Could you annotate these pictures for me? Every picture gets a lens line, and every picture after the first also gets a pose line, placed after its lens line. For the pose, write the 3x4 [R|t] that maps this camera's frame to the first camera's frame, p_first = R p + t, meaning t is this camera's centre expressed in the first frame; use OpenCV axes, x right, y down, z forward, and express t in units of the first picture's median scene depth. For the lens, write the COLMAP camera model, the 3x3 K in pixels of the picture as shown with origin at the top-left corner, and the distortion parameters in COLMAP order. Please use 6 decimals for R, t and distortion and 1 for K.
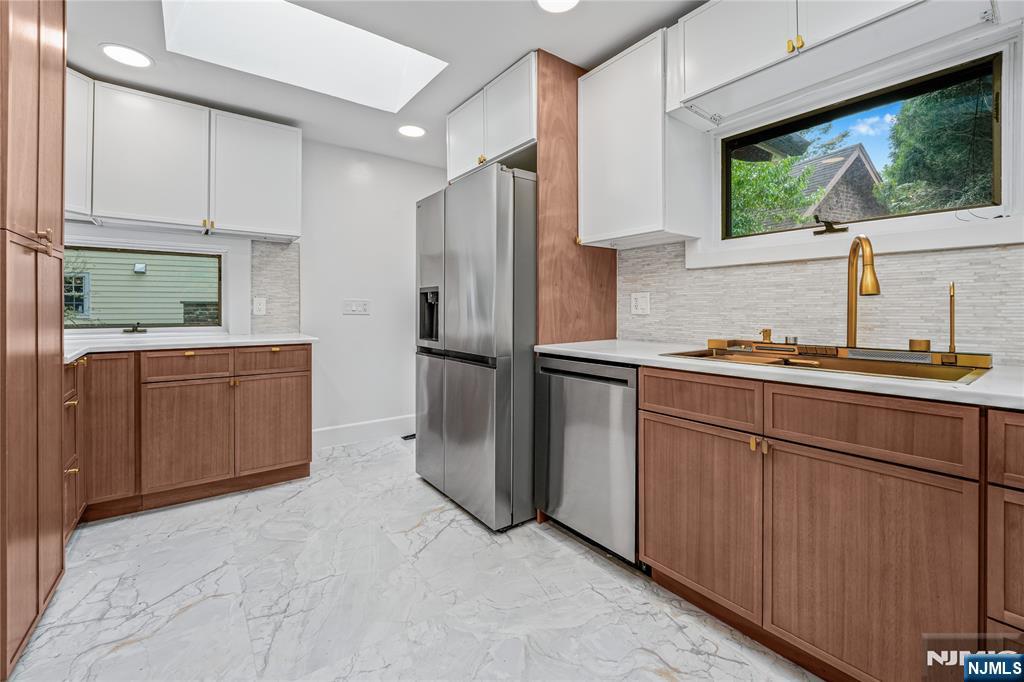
lens RADIAL K [[423.5, 0, 508.6], [0, 423.5, 308.6], [0, 0, 1]] dist [-0.008602, -0.002391]
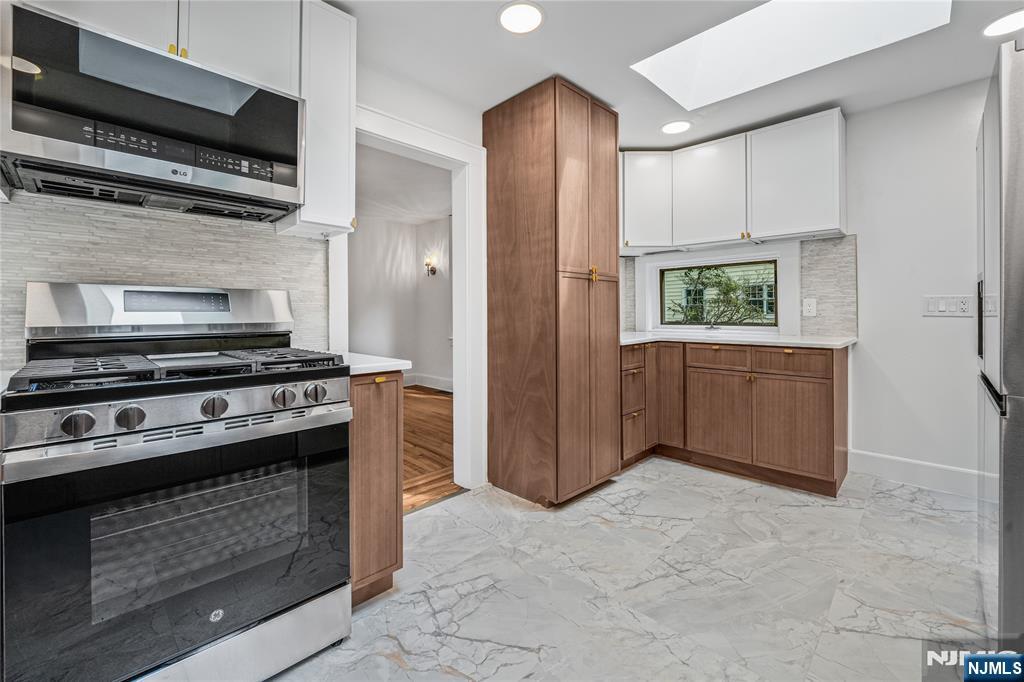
lens RADIAL K [[423.5, 0, 520.4], [0, 423.5, 312.8], [0, 0, 1]] dist [-0.008602, -0.002391]
pose [[0.157797, -0.001529, -0.987470, 0.344158], [0.009555, 0.999954, -0.000021, 0.001261], [0.987425, -0.009431, 0.157805, 0.241873]]
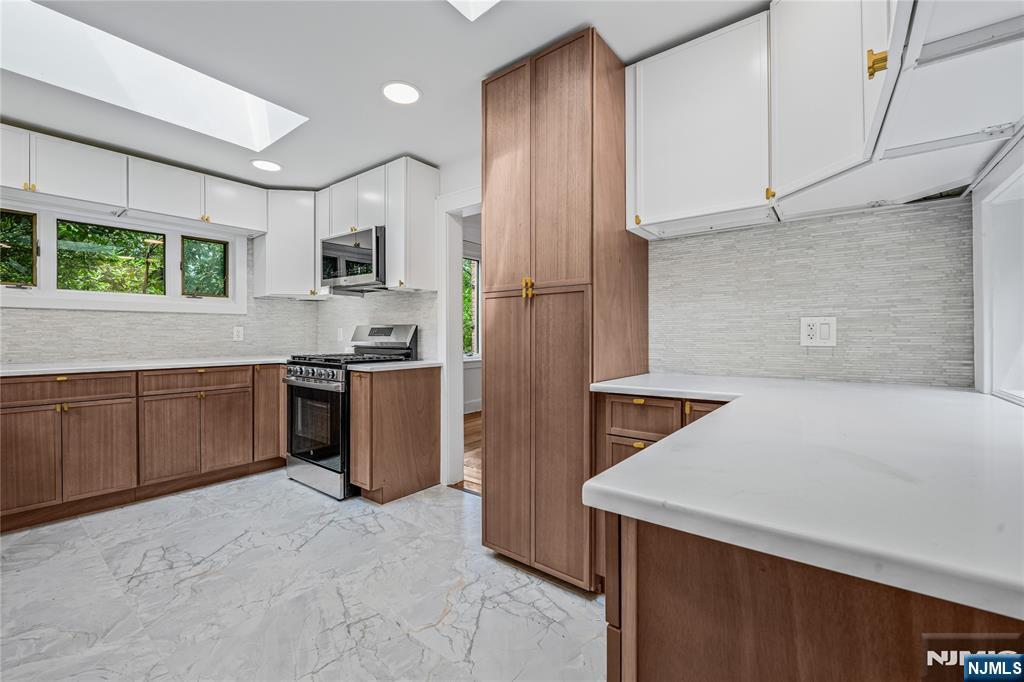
lens RADIAL K [[423.5, 0, 508.6], [0, 423.5, 338.9], [0, 0, 1]] dist [-0.008602, -0.002391]
pose [[-0.963451, 0.001561, -0.267881, -0.400843], [0.001145, 0.999998, 0.001708, 0.000657], [0.267883, 0.001339, -0.963451, 1.333074]]
